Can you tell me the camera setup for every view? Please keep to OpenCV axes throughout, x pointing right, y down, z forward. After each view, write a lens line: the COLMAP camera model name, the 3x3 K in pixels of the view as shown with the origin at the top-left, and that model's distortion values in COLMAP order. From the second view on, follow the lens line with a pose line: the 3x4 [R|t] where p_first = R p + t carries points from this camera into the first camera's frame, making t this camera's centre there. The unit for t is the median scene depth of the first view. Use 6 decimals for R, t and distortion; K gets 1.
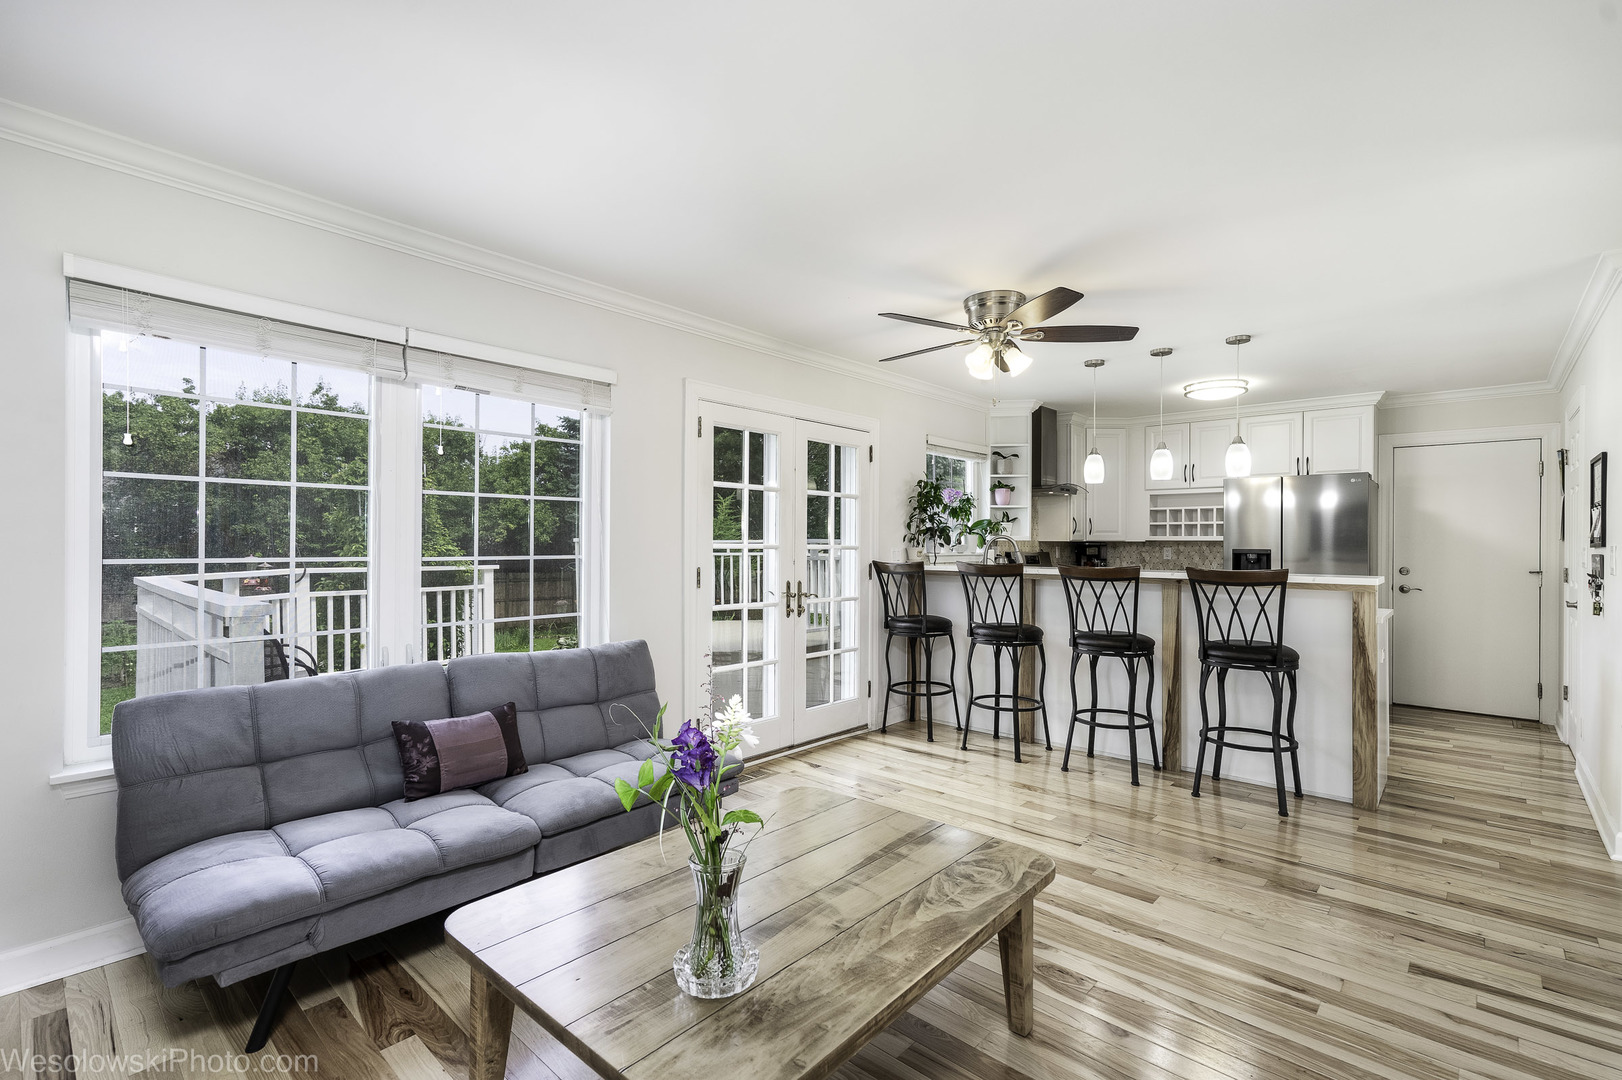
lens RADIAL K [[728.8, 0, 818.0], [0, 728.8, 534.8], [0, 0, 1]] dist [-0.000255, 0.000172]
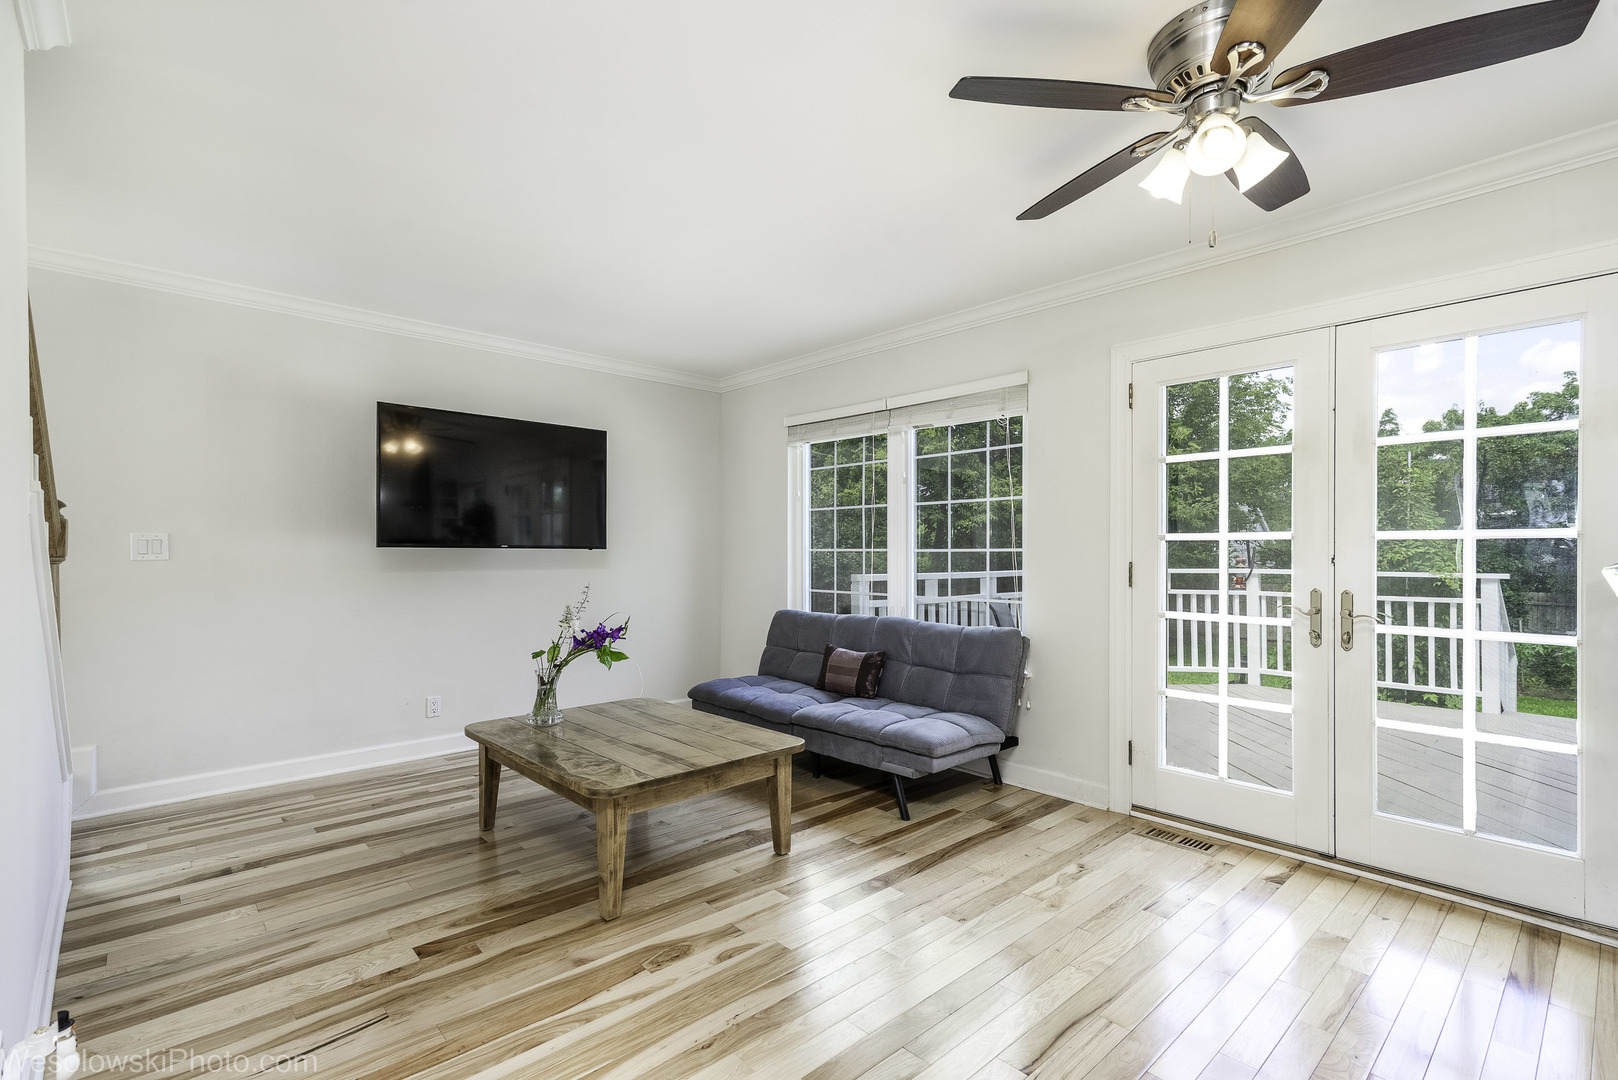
lens RADIAL K [[748.2, 0, 809.9], [0, 748.2, 558.8], [0, 0, 1]] dist [0.002188, 0.000444]
pose [[-0.093689, 0.003449, -0.995596, 0.679351], [0.009465, 0.999952, 0.002573, 0.031770], [0.995556, -0.009182, -0.093717, 0.658039]]
